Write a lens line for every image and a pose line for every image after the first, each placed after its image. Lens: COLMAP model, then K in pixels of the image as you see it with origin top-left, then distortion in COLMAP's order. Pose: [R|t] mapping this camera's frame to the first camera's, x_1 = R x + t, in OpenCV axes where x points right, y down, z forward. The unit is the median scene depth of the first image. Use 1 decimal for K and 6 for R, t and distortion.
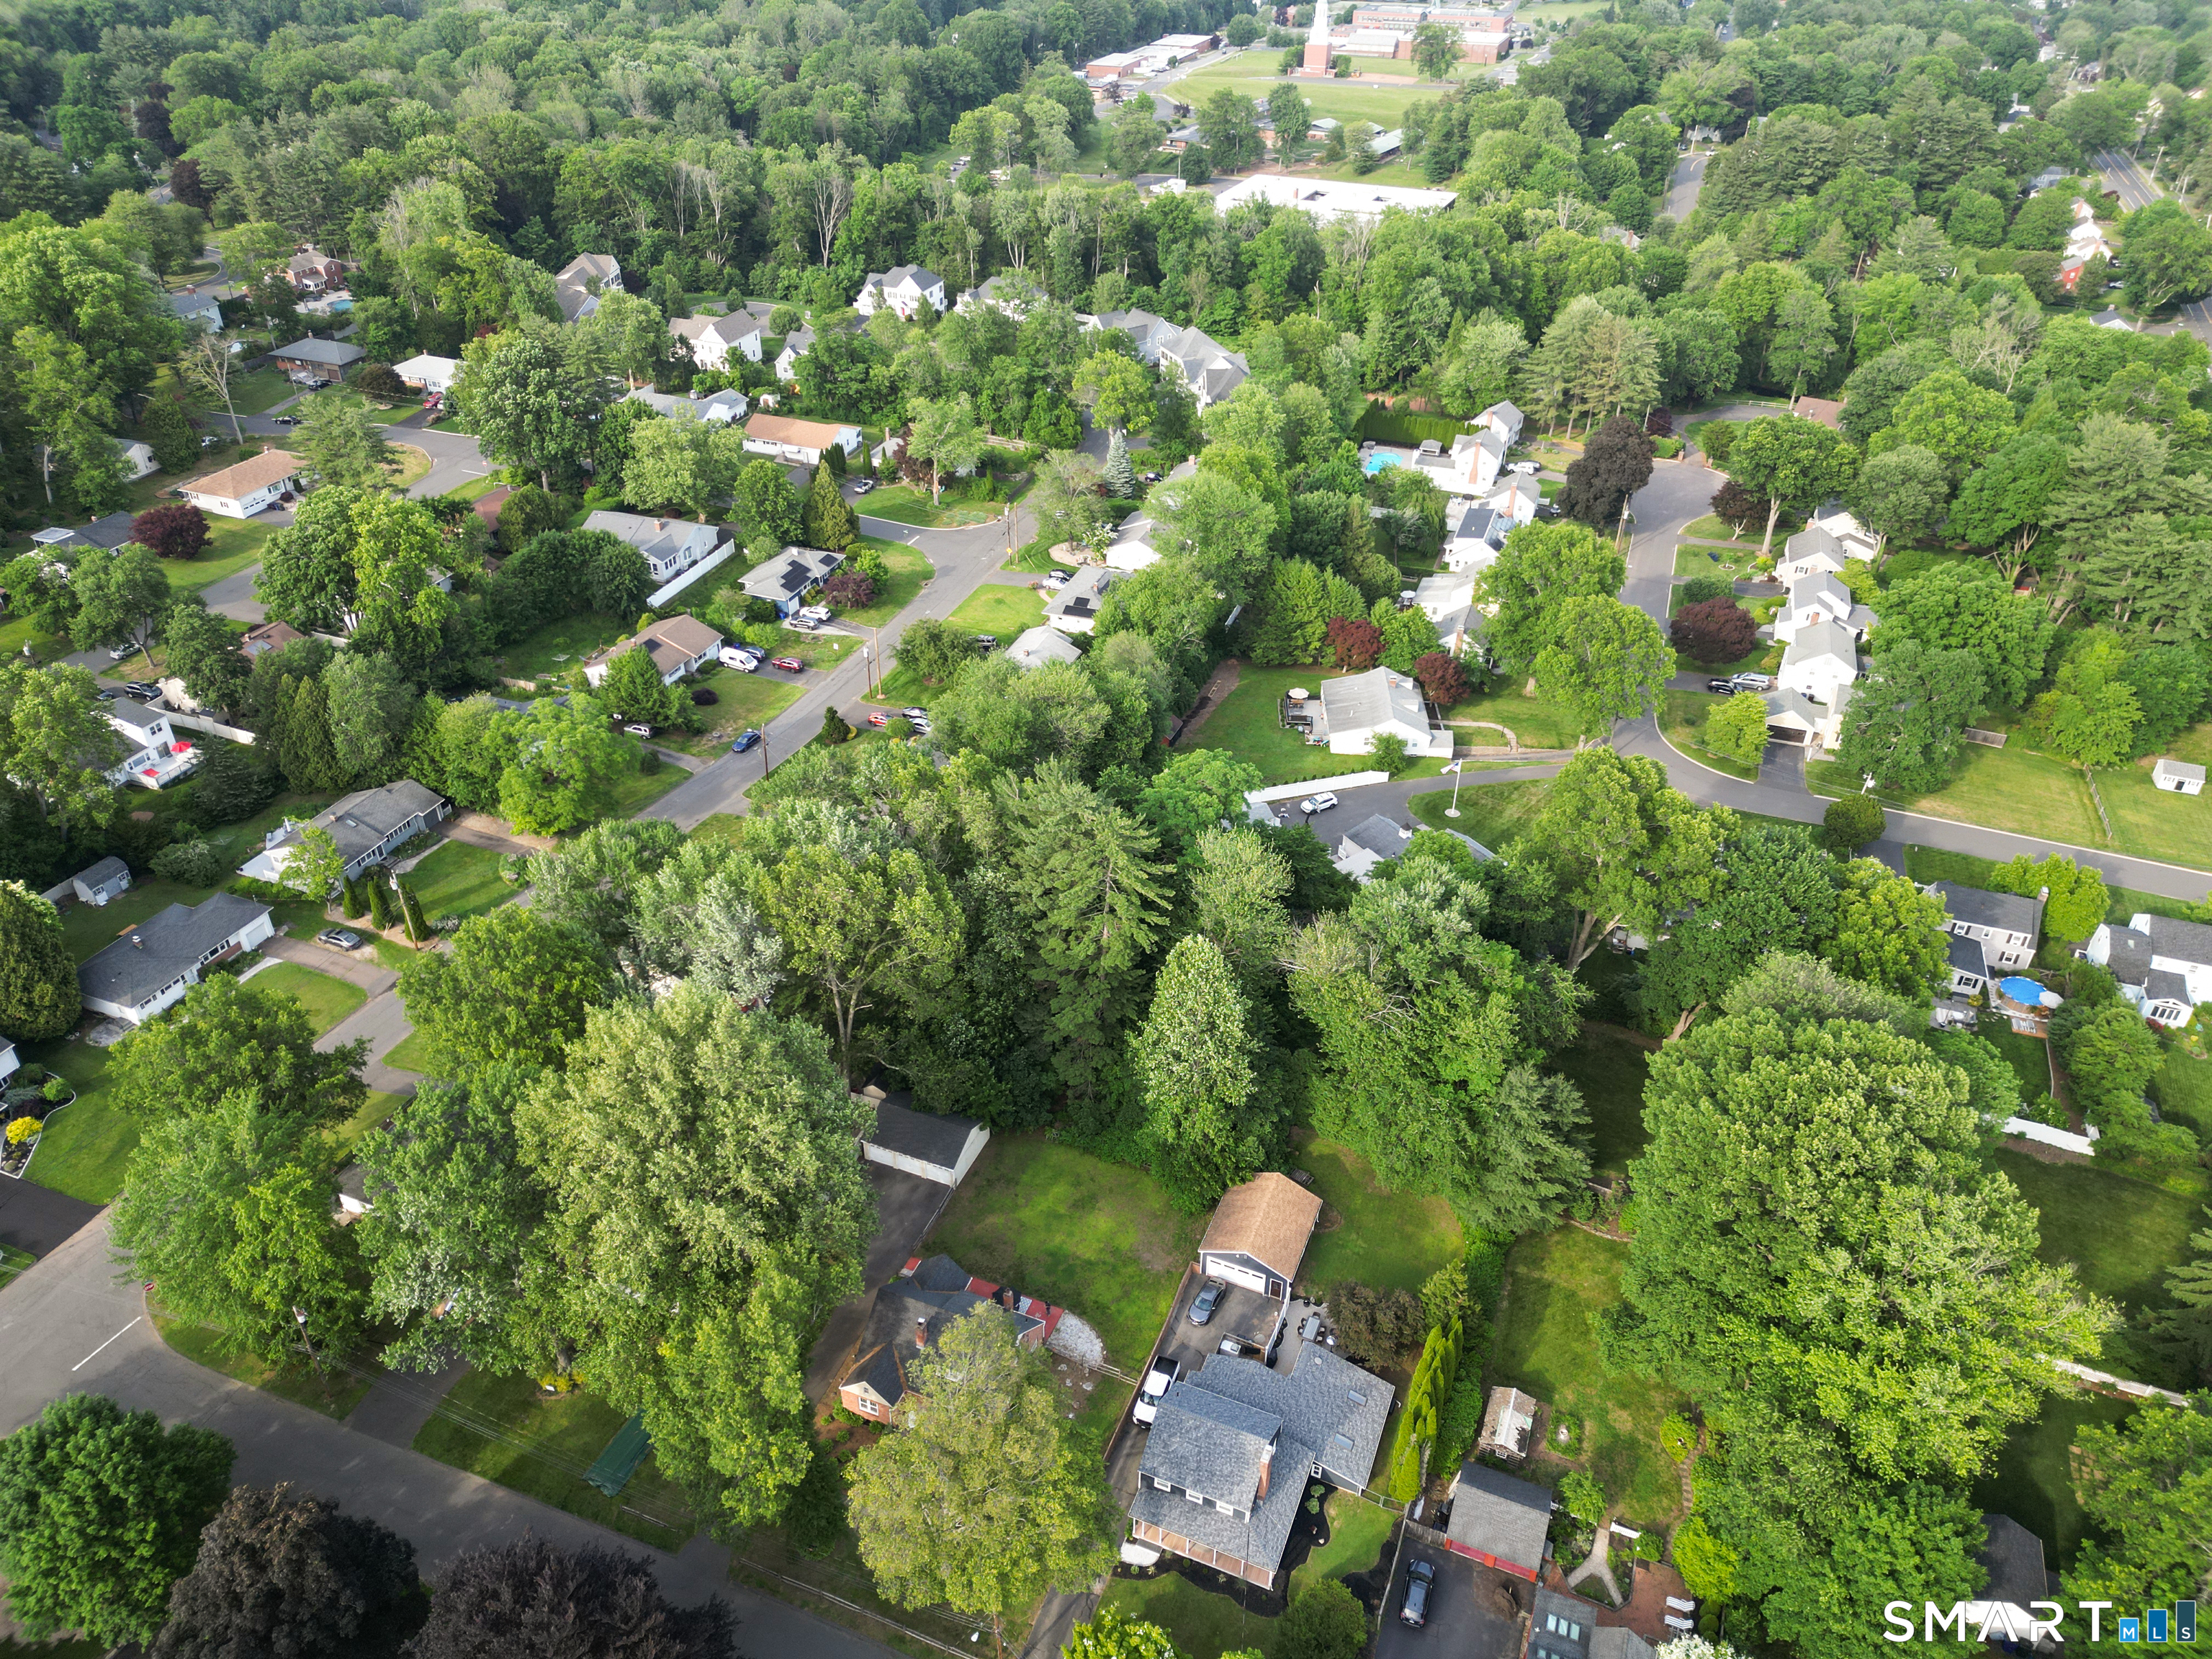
lens RADIAL K [[1538.1, 0, 1093.0], [0, 1538.1, 826.1], [0, 0, 1]] dist [0.062630, -0.063883]
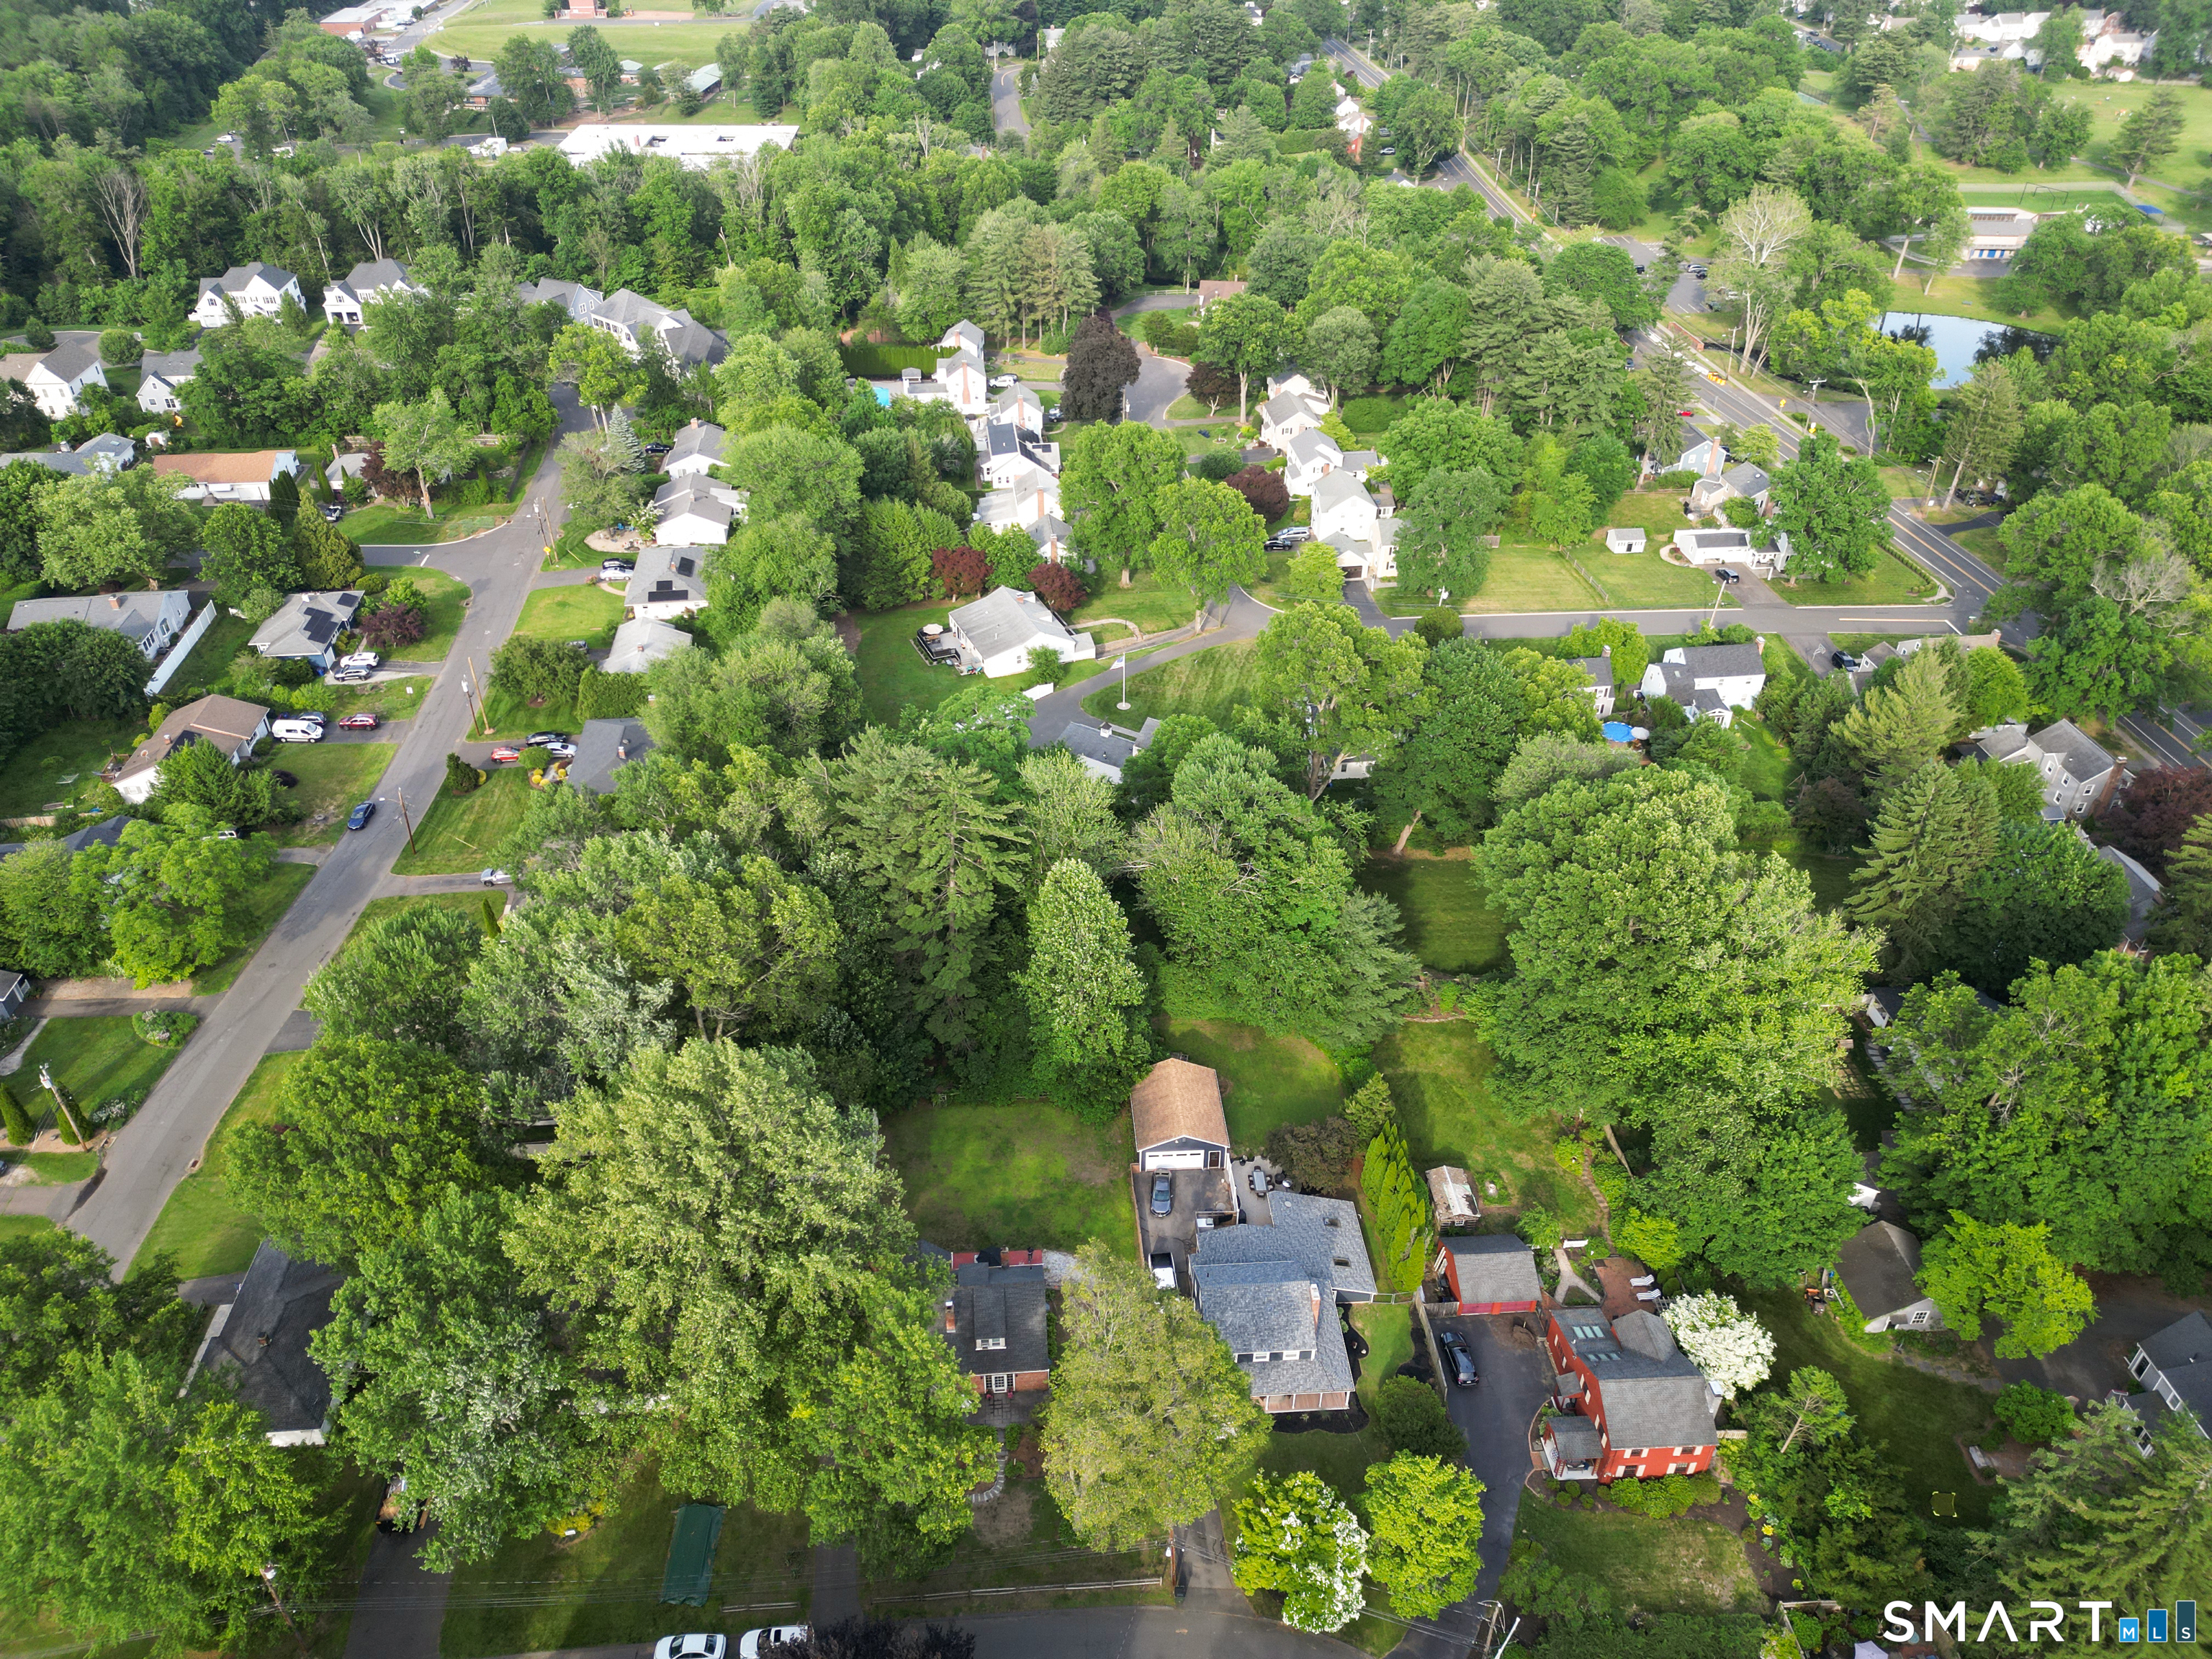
lens RADIAL K [[1538.1, 0, 1093.0], [0, 1538.1, 826.1], [0, 0, 1]] dist [0.062630, -0.063883]
pose [[0.895179, -0.260400, 0.361728, -0.144261], [0.248342, 0.965335, 0.080344, -0.013977], [-0.370110, 0.017910, 0.928815, 0.023574]]
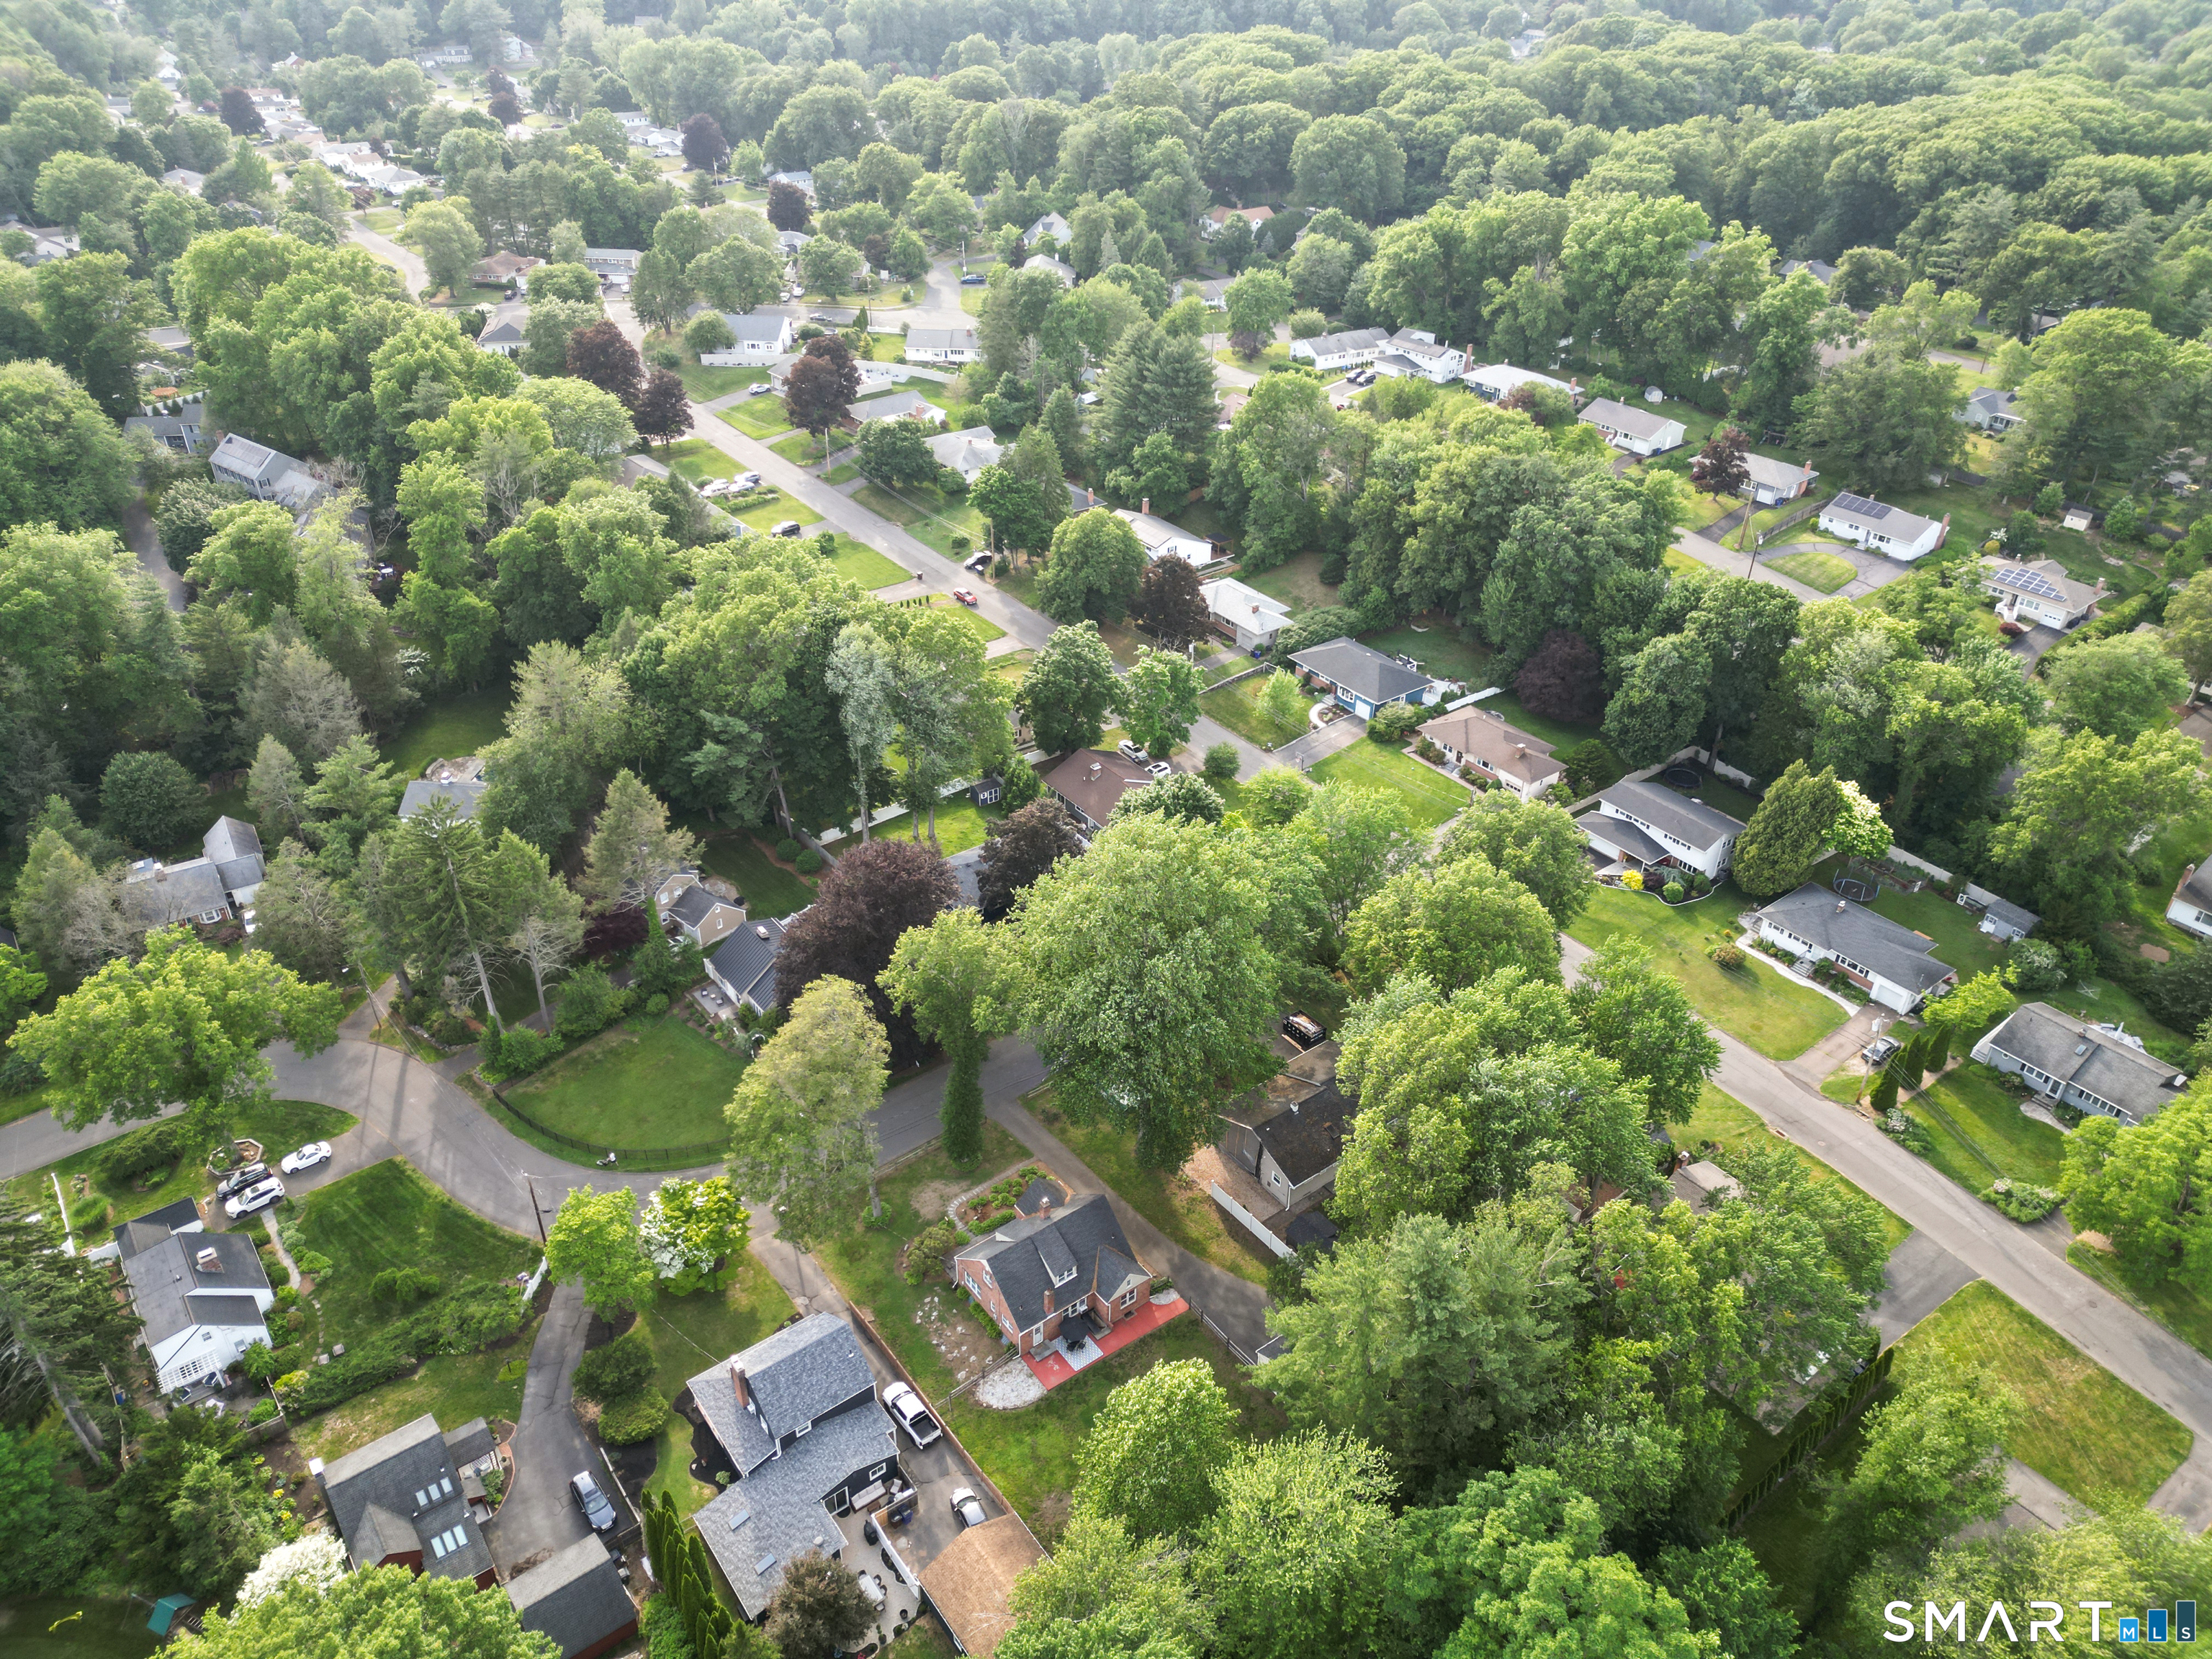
lens RADIAL K [[1538.1, 0, 1093.0], [0, 1538.1, 826.1], [0, 0, 1]] dist [0.062630, -0.063883]
pose [[-0.505371, 0.455590, -0.732829, 0.261783], [-0.491042, 0.546506, 0.678387, -0.277525], [0.709562, 0.702687, -0.052474, 0.424698]]
